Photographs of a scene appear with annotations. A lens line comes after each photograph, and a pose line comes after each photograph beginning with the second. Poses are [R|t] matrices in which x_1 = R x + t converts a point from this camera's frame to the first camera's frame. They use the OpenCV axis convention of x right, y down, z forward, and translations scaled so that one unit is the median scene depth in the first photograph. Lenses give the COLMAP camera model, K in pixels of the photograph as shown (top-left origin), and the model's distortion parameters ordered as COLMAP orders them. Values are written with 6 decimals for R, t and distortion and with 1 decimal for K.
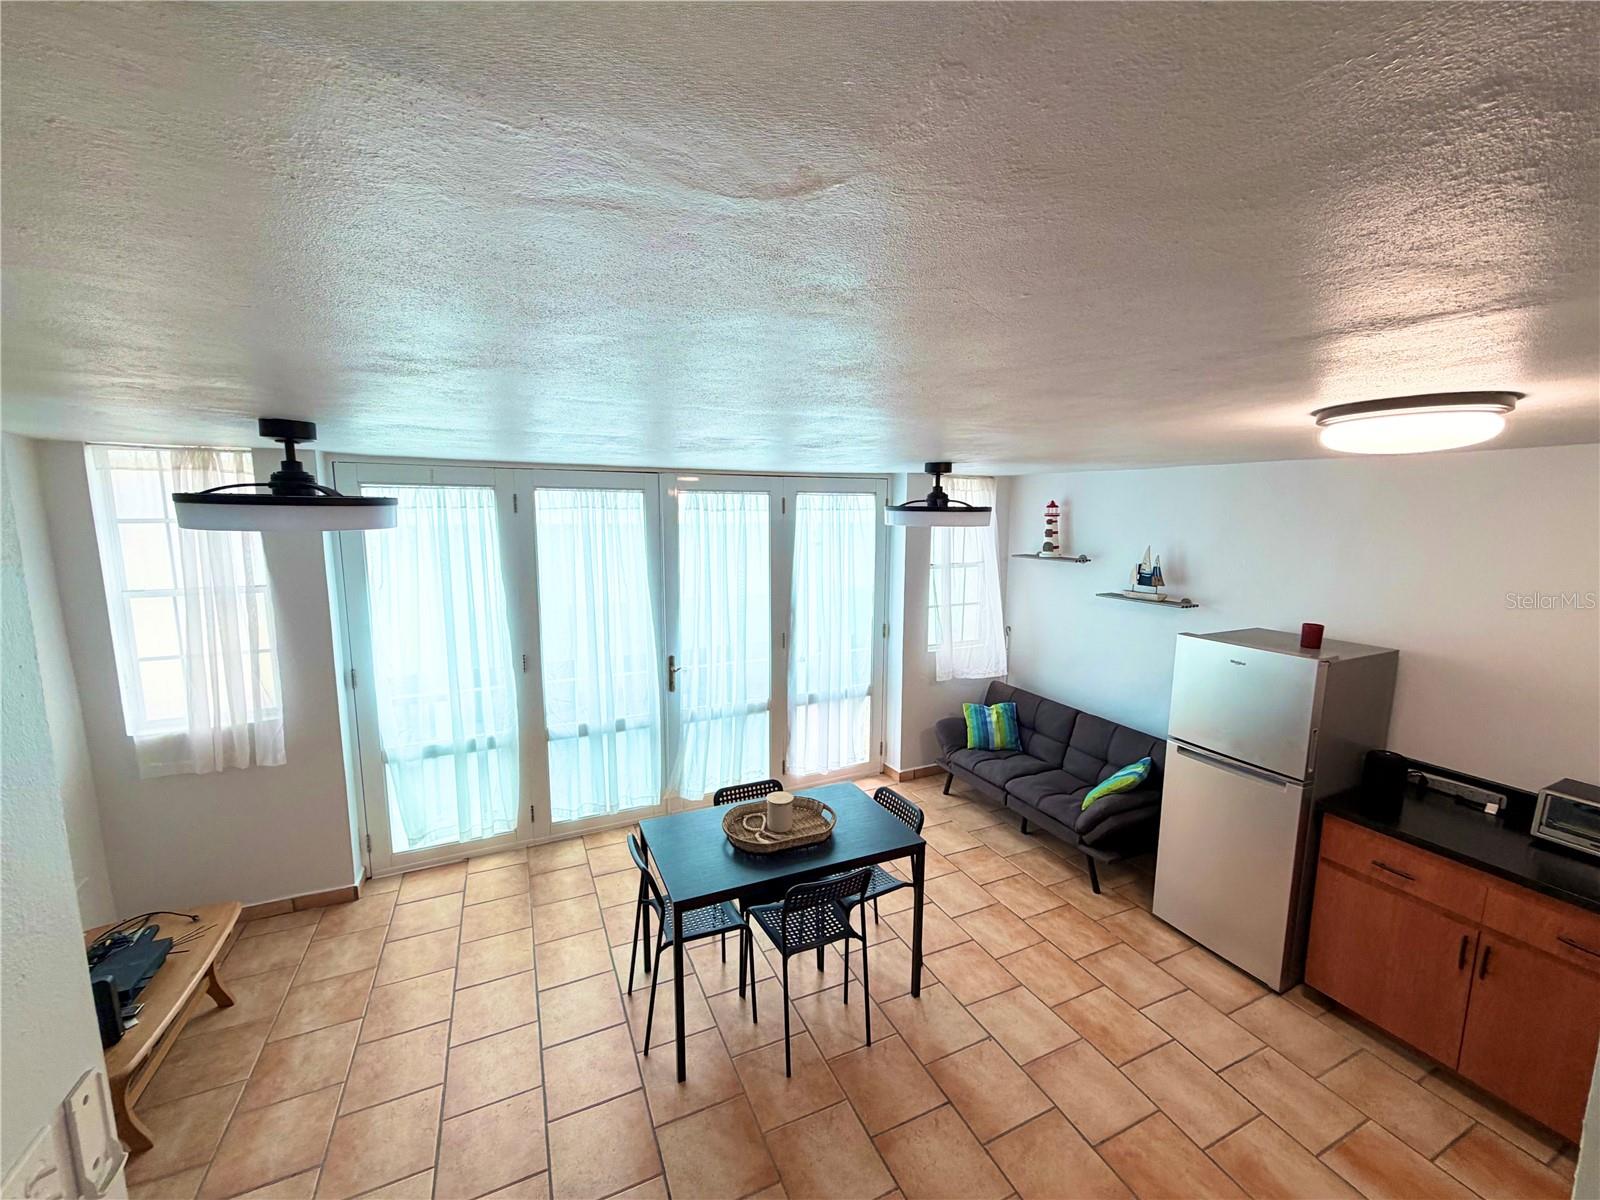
lens RADIAL K [[635.9, 0, 798.4], [0, 635.9, 601.5], [0, 0, 1]] dist [-0.001553, -0.000284]
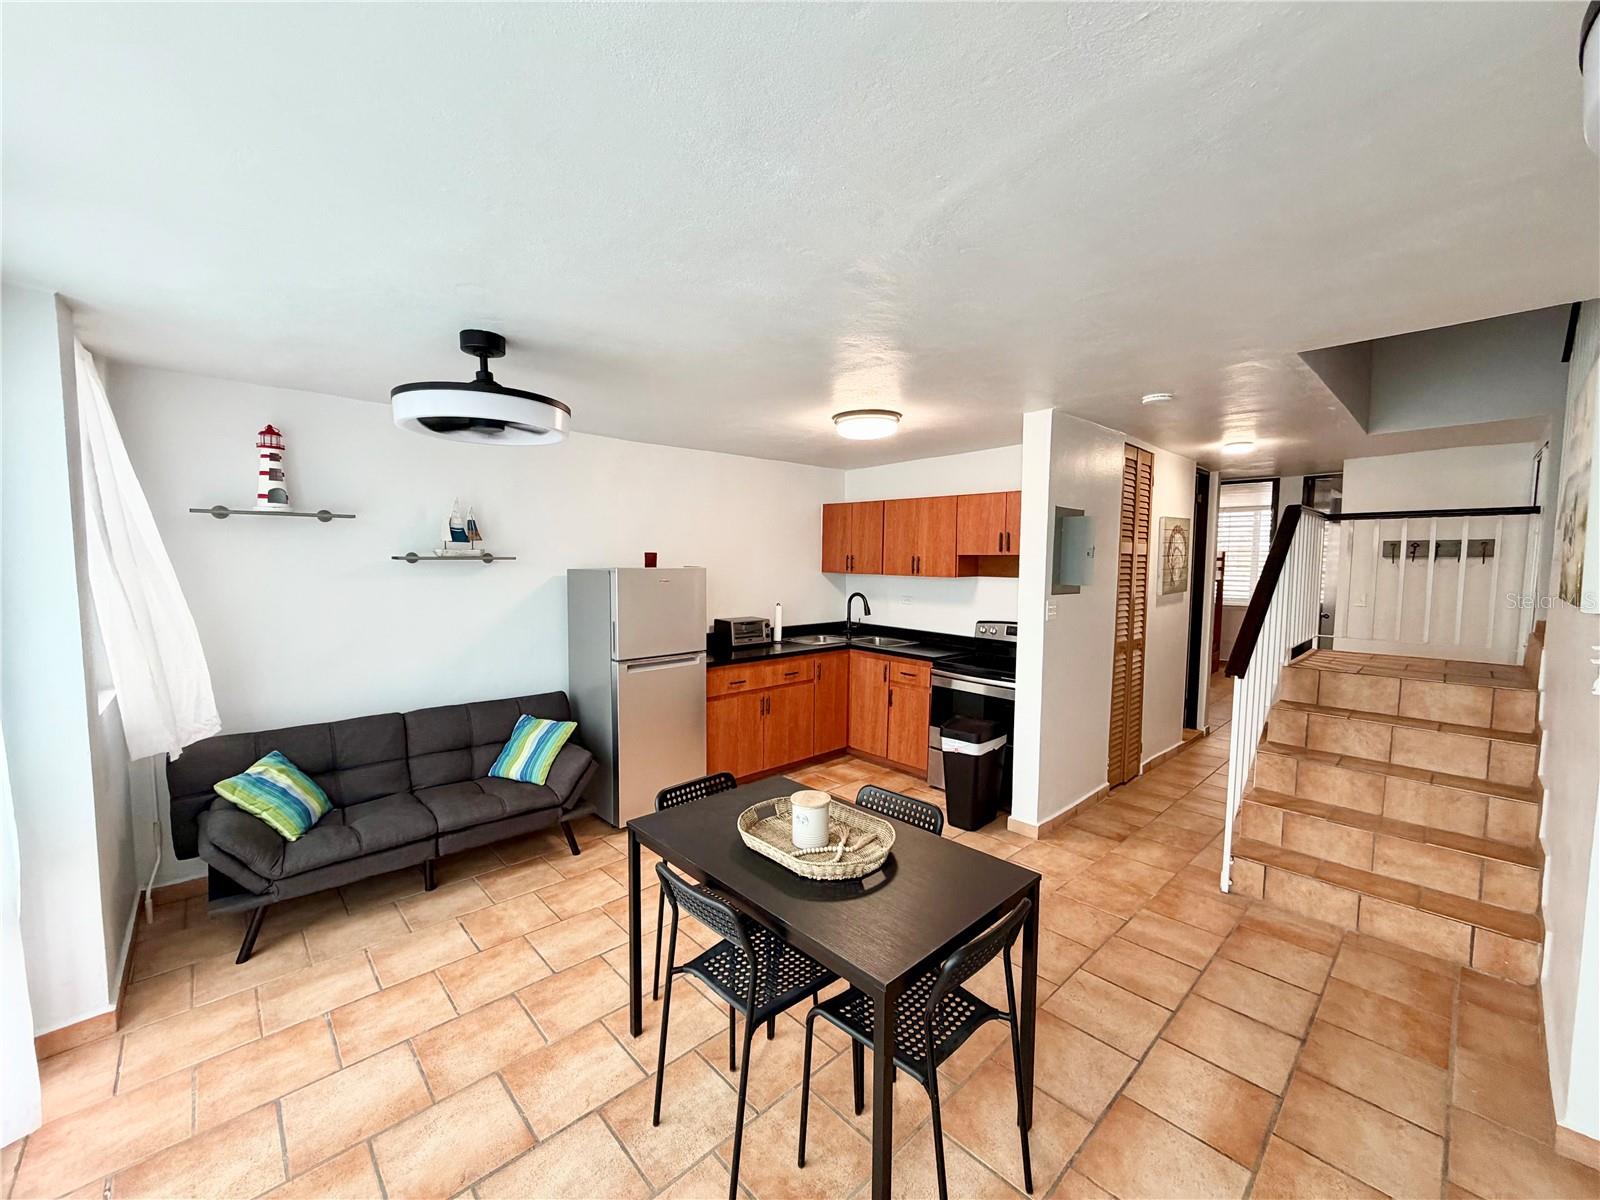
lens RADIAL K [[635.9, 0, 794.2], [0, 635.9, 597.5], [0, 0, 1]] dist [-0.001553, -0.000284]
pose [[-0.325017, -0.064913, 0.943478, -0.452887], [0.122899, 0.986282, 0.110195, 0.011323], [-0.937688, 0.151767, -0.312581, 0.826594]]
